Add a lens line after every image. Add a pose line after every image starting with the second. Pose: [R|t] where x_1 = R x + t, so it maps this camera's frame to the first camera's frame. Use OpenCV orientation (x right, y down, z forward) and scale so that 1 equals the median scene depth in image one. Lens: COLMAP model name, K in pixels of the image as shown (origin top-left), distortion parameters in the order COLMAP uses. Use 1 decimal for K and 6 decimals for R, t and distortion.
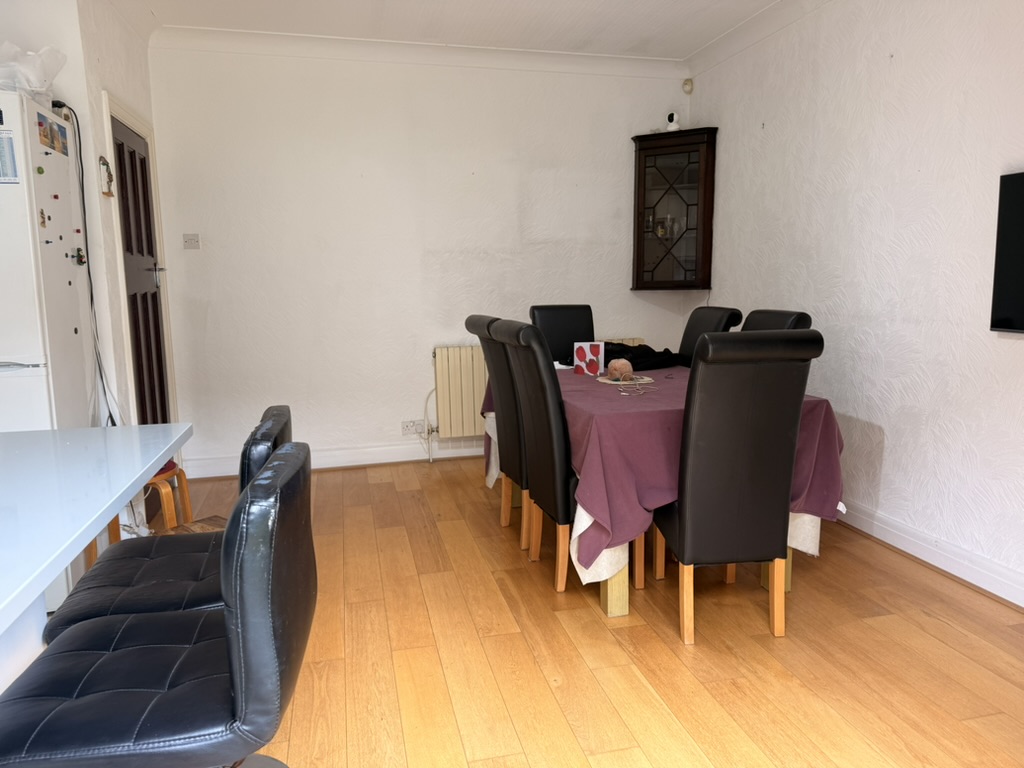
lens RADIAL K [[737.8, 0, 512.3], [0, 737.8, 378.2], [0, 0, 1]] dist [0.076122, -0.064927]
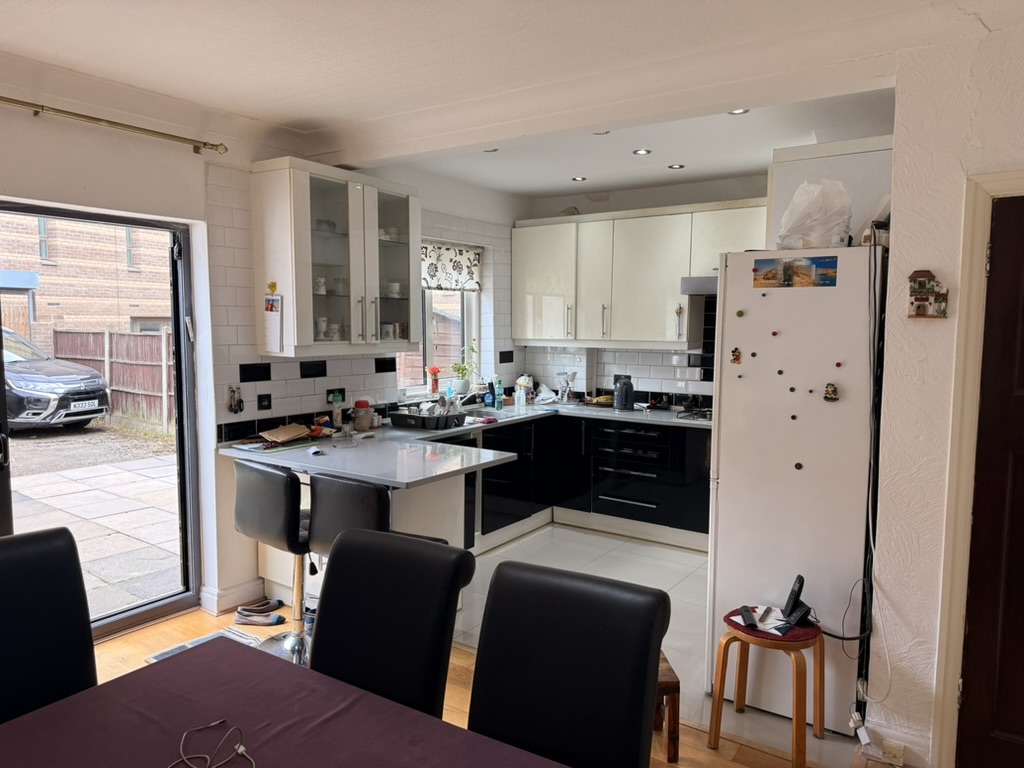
lens RADIAL K [[718.9, 0, 510.6], [0, 718.9, 385.8], [0, 0, 1]] dist [0.051478, -0.070612]
pose [[-0.743260, 0.065566, -0.665782, 0.326248], [-0.087278, 0.977177, 0.193667, -0.327034], [0.663285, 0.202053, -0.720574, 1.470066]]
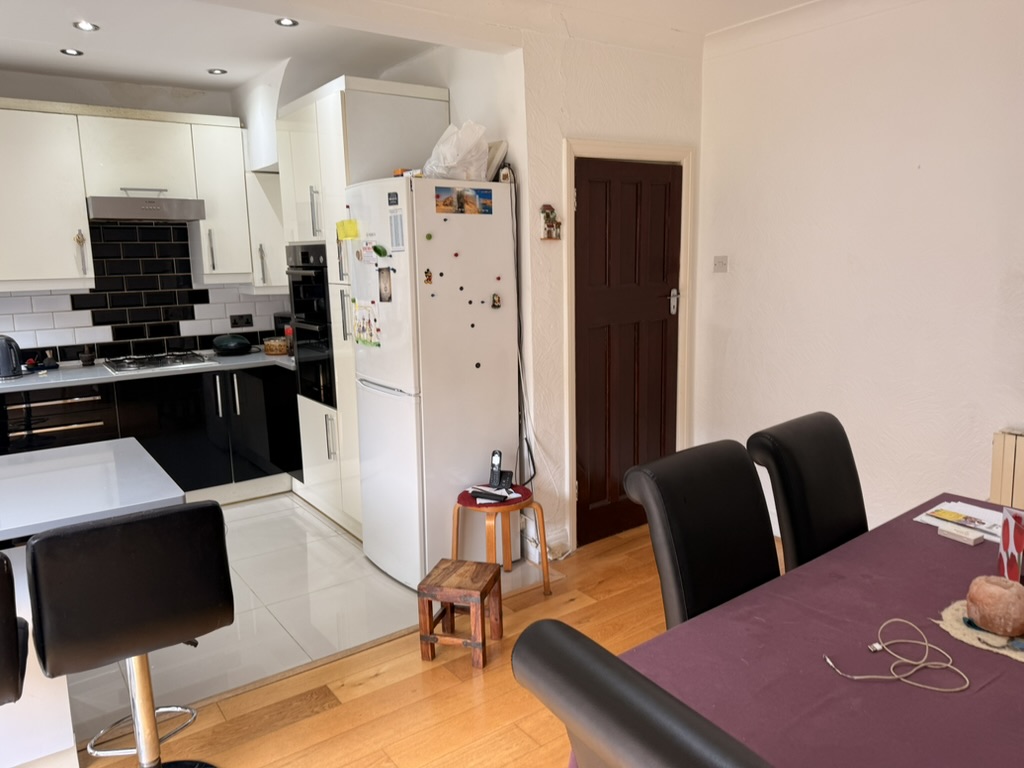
lens RADIAL K [[716.7, 0, 509.0], [0, 716.7, 383.1], [0, 0, 1]] dist [0.077169, -0.121906]
pose [[0.387156, 0.164746, -0.907176, 0.478535], [-0.107521, 0.985261, 0.133039, -0.198235], [0.915723, 0.046034, 0.399163, 0.625847]]
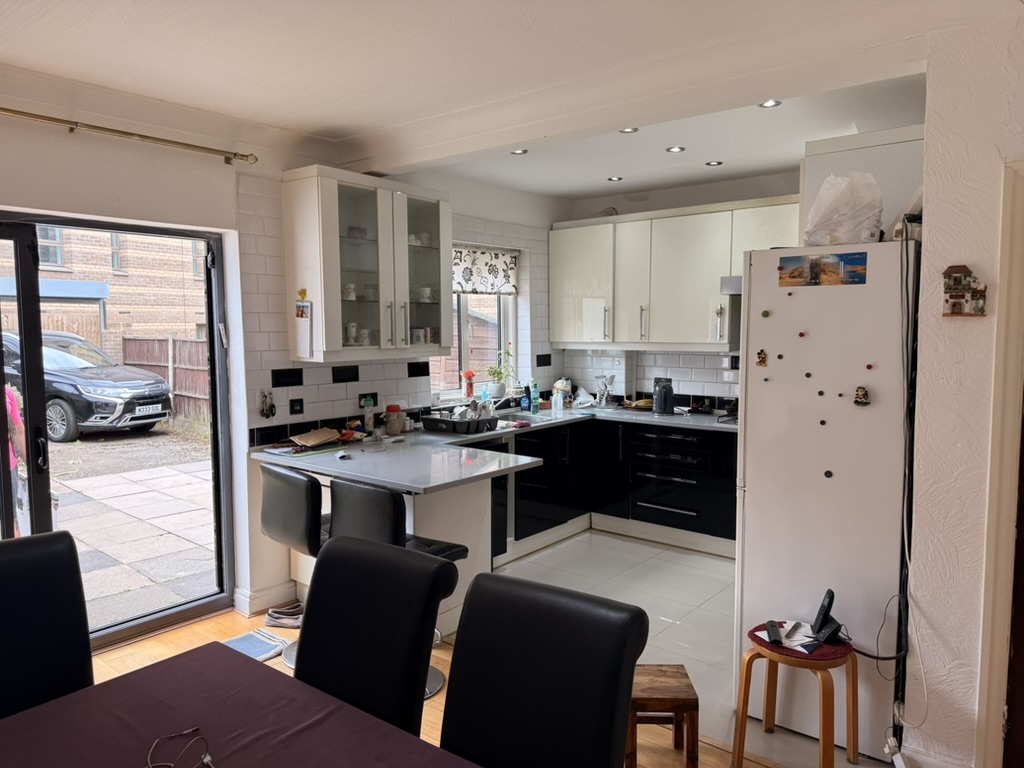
lens RADIAL K [[719.8, 0, 510.2], [0, 719.8, 381.3], [0, 0, 1]] dist [0.044148, -0.052737]
pose [[-0.795136, 0.061959, -0.603257, 0.269812], [-0.067478, 0.979550, 0.189548, -0.330318], [0.602665, 0.191423, -0.774695, 1.495973]]
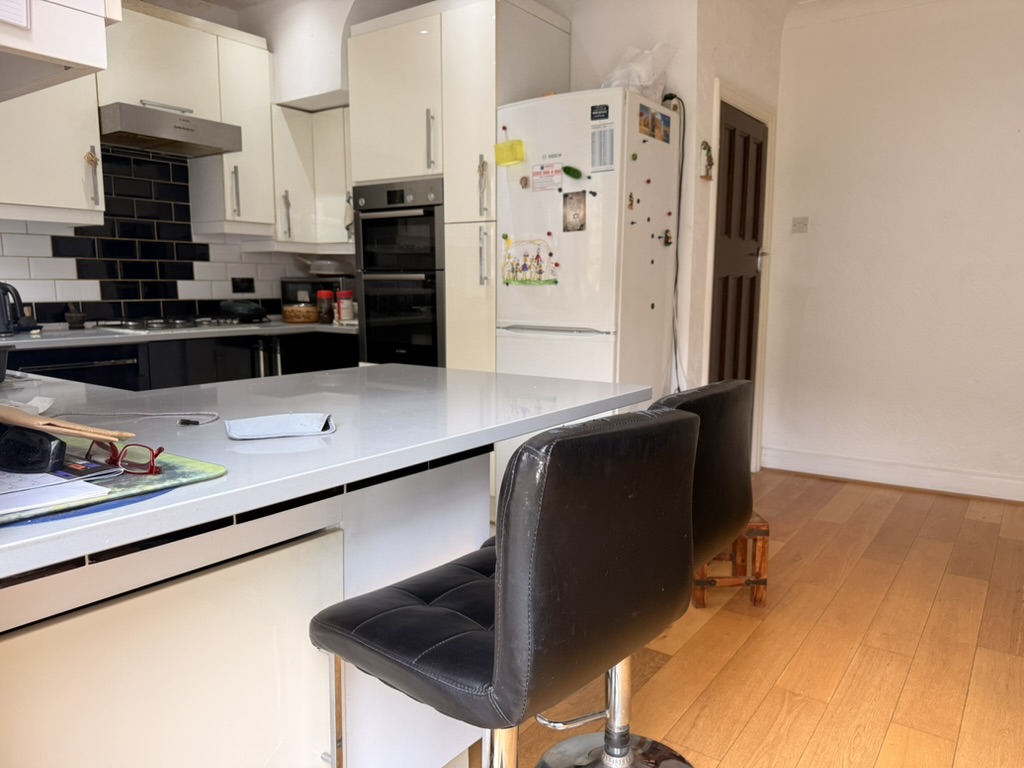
lens RADIAL K [[730.3, 0, 502.1], [0, 730.3, 389.4], [0, 0, 1]] dist [0.088534, -0.132163]
pose [[0.649919, 0.117589, -0.750851, 0.094265], [-0.109646, 0.992130, 0.060467, 0.017356], [0.752052, 0.043029, 0.657698, 0.146298]]
